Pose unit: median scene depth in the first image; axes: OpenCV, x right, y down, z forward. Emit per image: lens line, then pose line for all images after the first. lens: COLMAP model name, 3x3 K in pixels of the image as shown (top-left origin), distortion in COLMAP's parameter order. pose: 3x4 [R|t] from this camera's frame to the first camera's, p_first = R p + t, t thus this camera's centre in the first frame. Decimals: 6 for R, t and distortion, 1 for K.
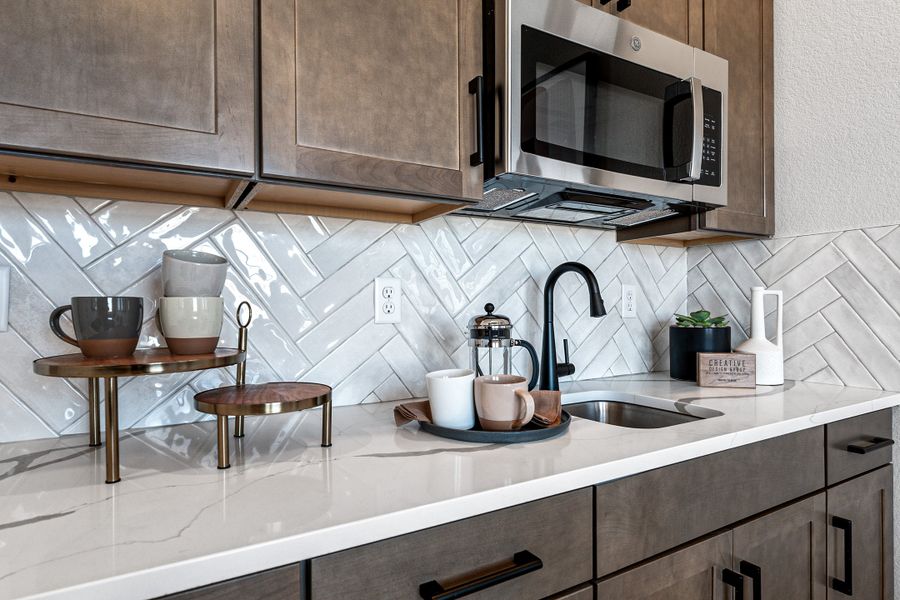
lens RADIAL K [[358.9, 0, 448.1], [0, 358.9, 302.3], [0, 0, 1]] dist [-0.000603, -0.000165]
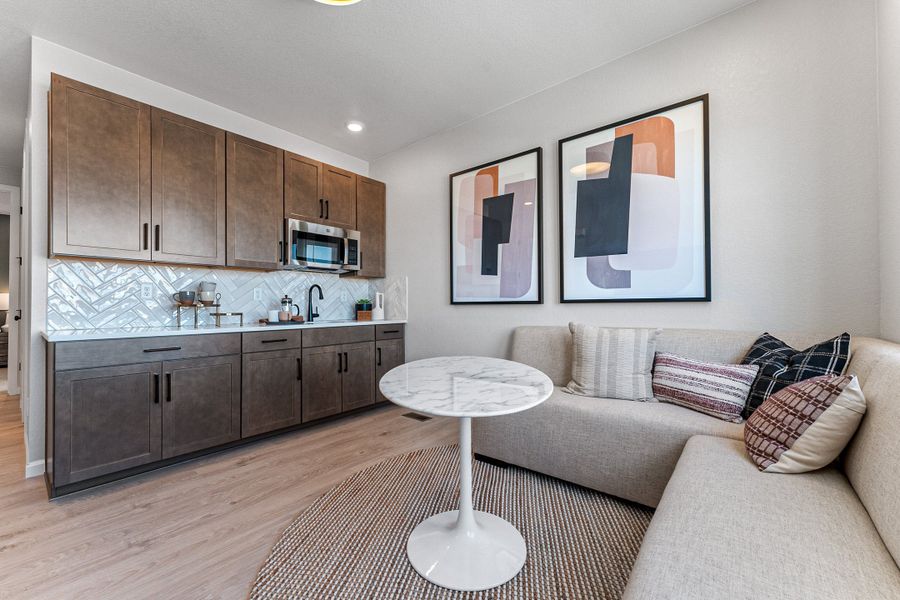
lens RADIAL K [[358.9, 0, 448.1], [0, 358.9, 302.3], [0, 0, 1]] dist [-0.000603, -0.000165]
pose [[0.955596, 0.005935, 0.294620, 0.630935], [0.001721, 0.999668, -0.025719, 0.182772], [-0.294675, 0.025084, 0.955268, -3.165668]]
